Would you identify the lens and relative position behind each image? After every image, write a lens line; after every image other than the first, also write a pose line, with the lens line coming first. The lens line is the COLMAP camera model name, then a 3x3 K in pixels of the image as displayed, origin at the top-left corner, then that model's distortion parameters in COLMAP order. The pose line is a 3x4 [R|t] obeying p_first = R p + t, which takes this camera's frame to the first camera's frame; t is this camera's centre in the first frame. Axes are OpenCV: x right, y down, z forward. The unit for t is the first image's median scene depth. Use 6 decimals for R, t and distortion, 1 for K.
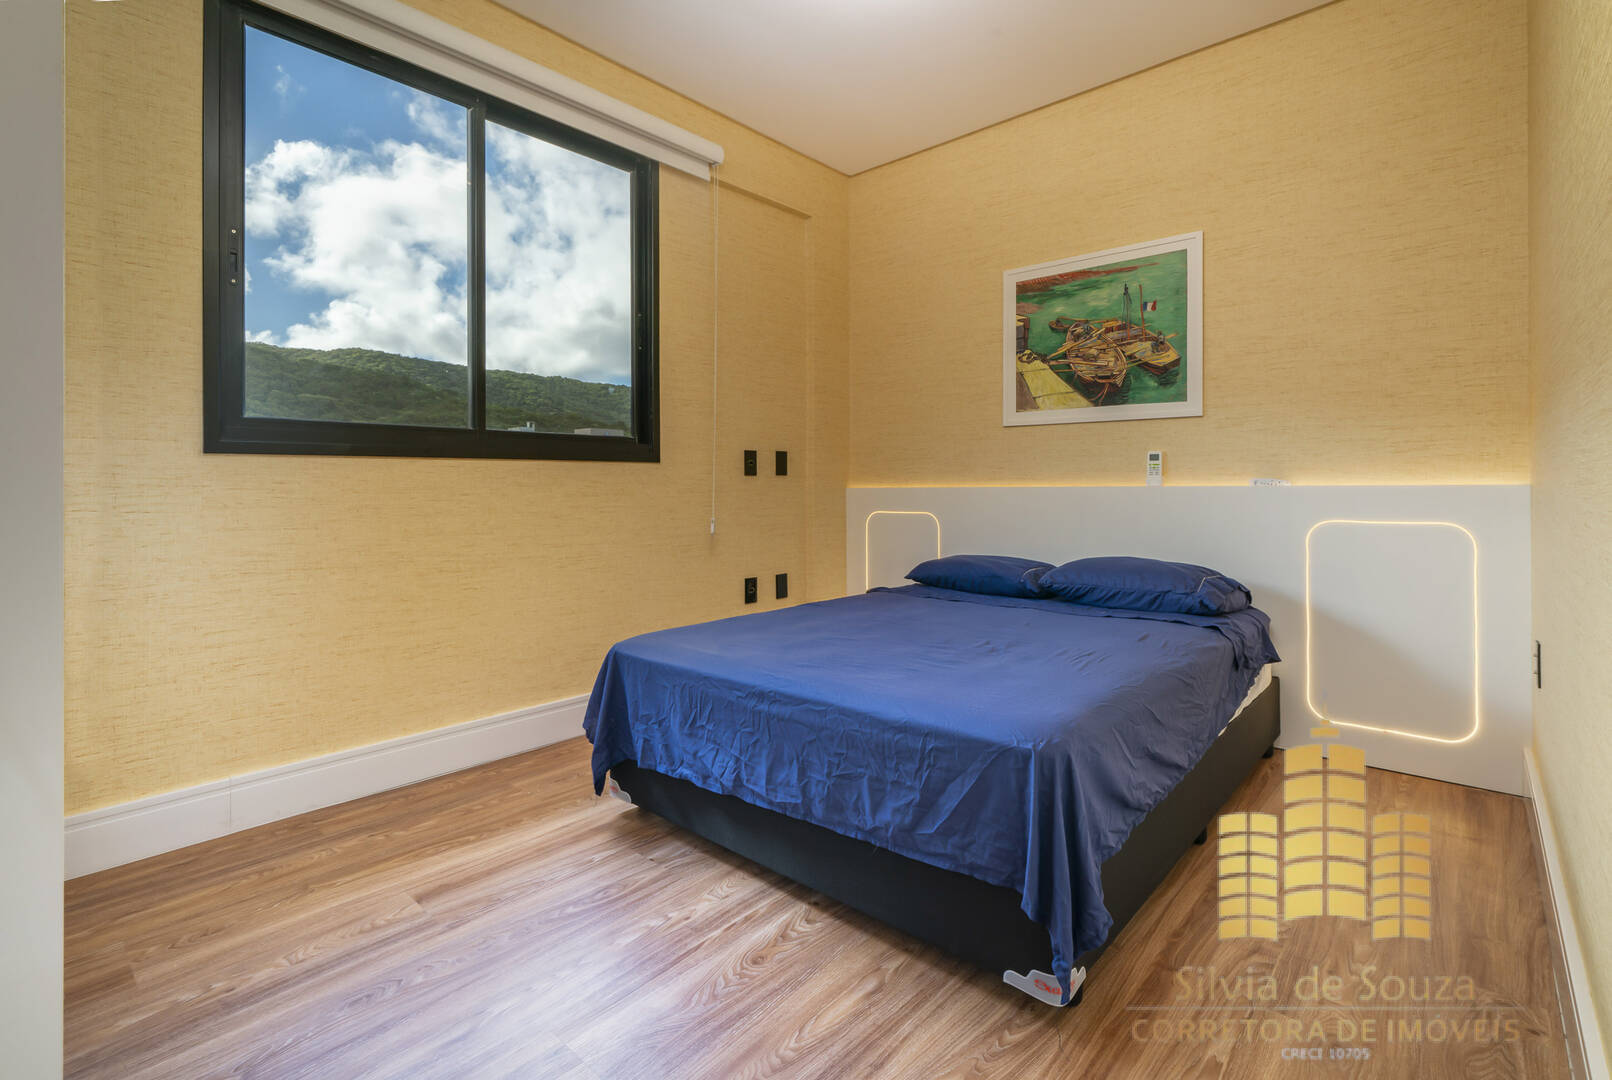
lens RADIAL K [[731.1, 0, 800.7], [0, 731.1, 483.5], [0, 0, 1]] dist [-0.007980, -0.000140]
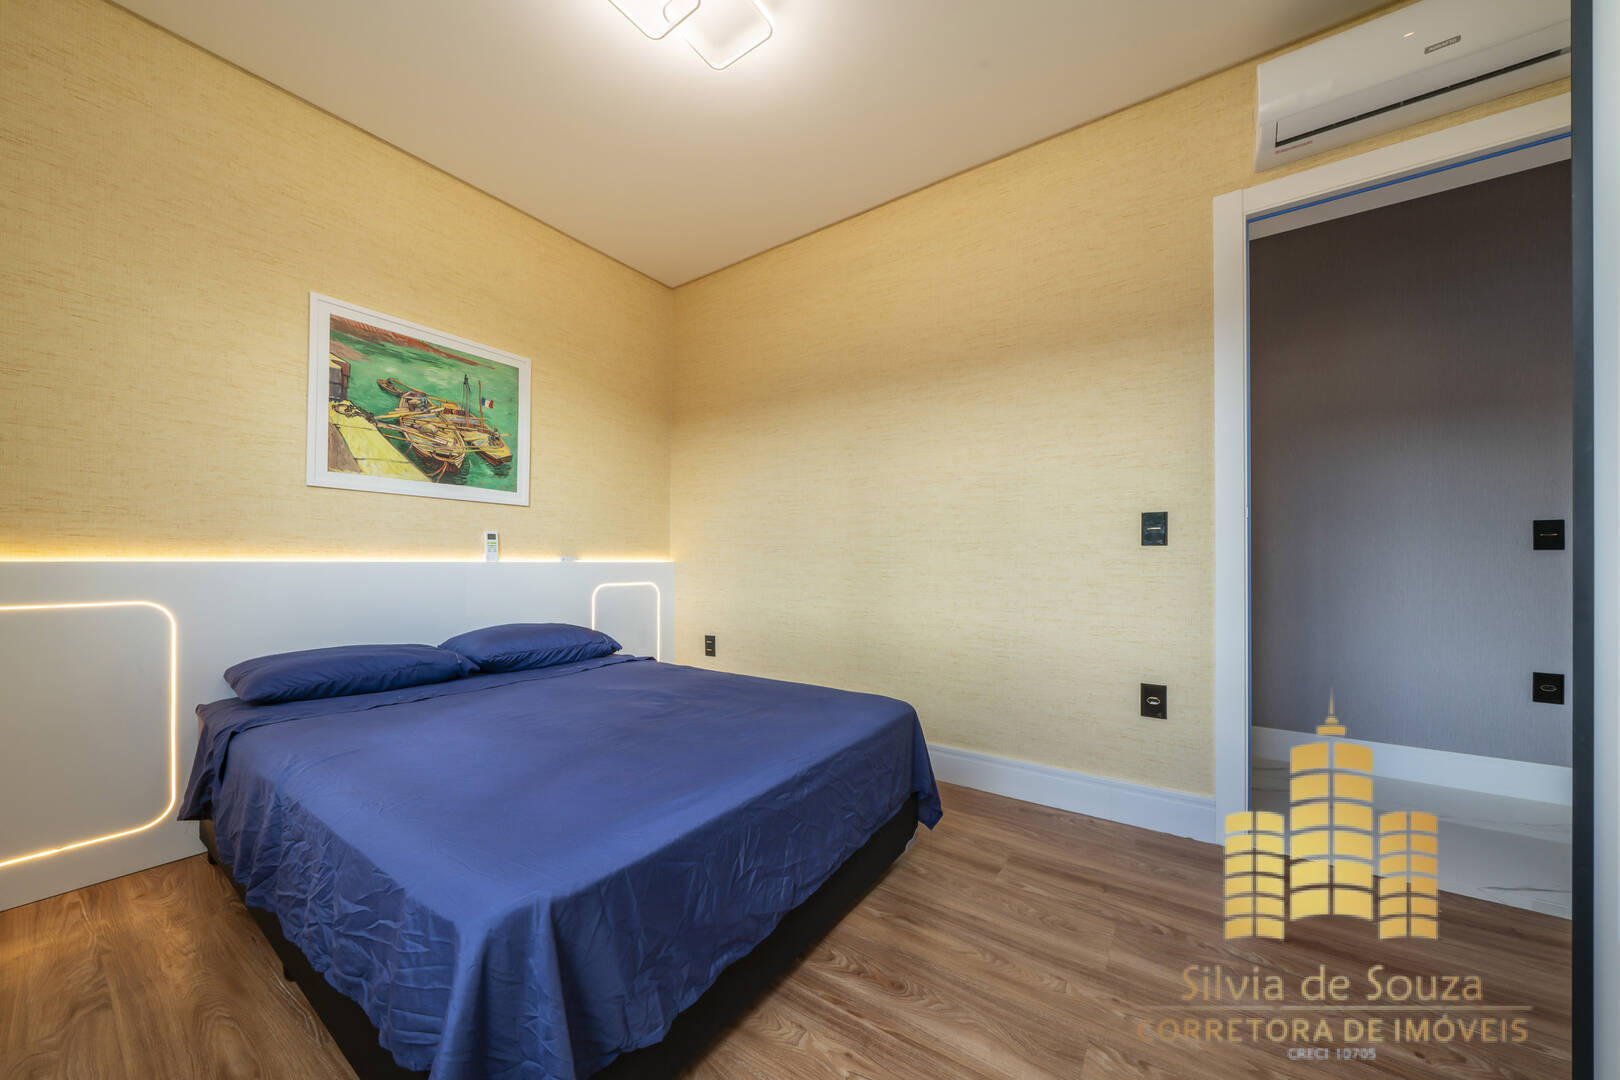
lens RADIAL K [[582.5, 0, 778.8], [0, 582.5, 558.5], [0, 0, 1]] dist [-0.007908, 0.000775]
pose [[-0.110146, 0.008447, 0.993880, -0.632616], [-0.008217, 0.999922, -0.009409, 0.004700], [-0.993881, -0.009203, -0.110068, 0.873498]]
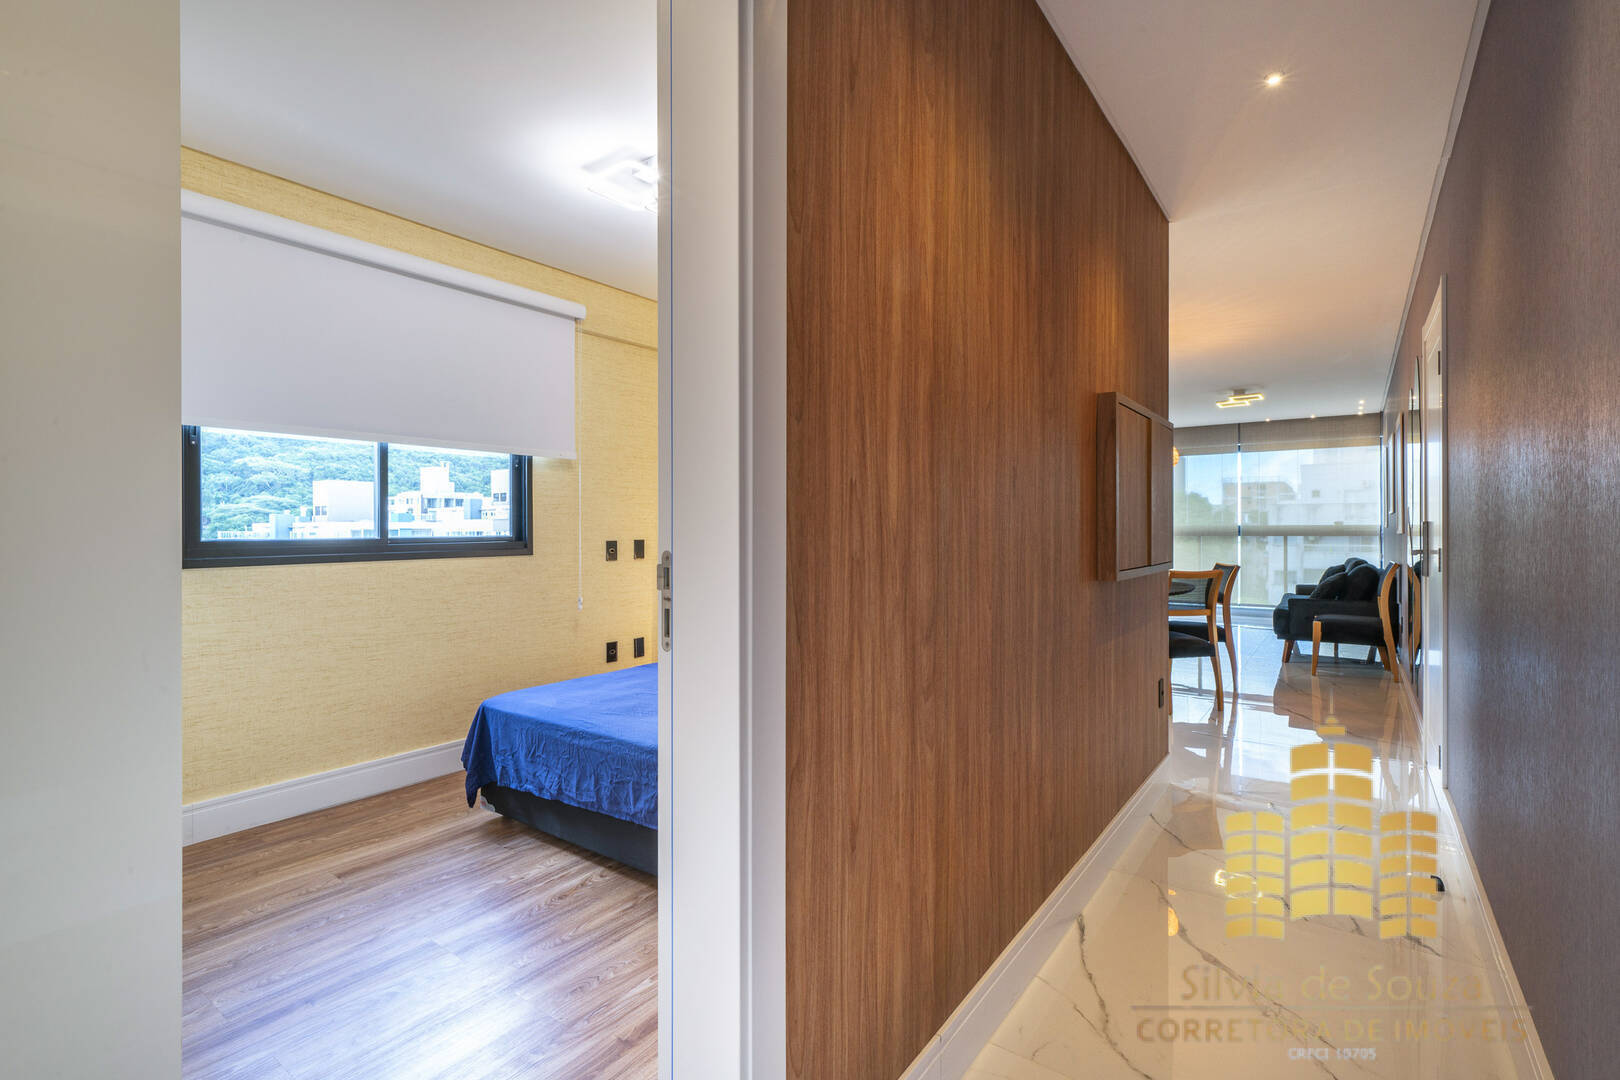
lens RADIAL K [[718.3, 0, 799.1], [0, 718.3, 534.1], [0, 0, 1]] dist [-0.010091, 0.000143]
pose [[0.994430, 0.002738, 0.105365, 0.199870], [-0.003700, 0.999953, 0.008934, -0.113509], [-0.105335, -0.009274, 0.994394, -0.425690]]
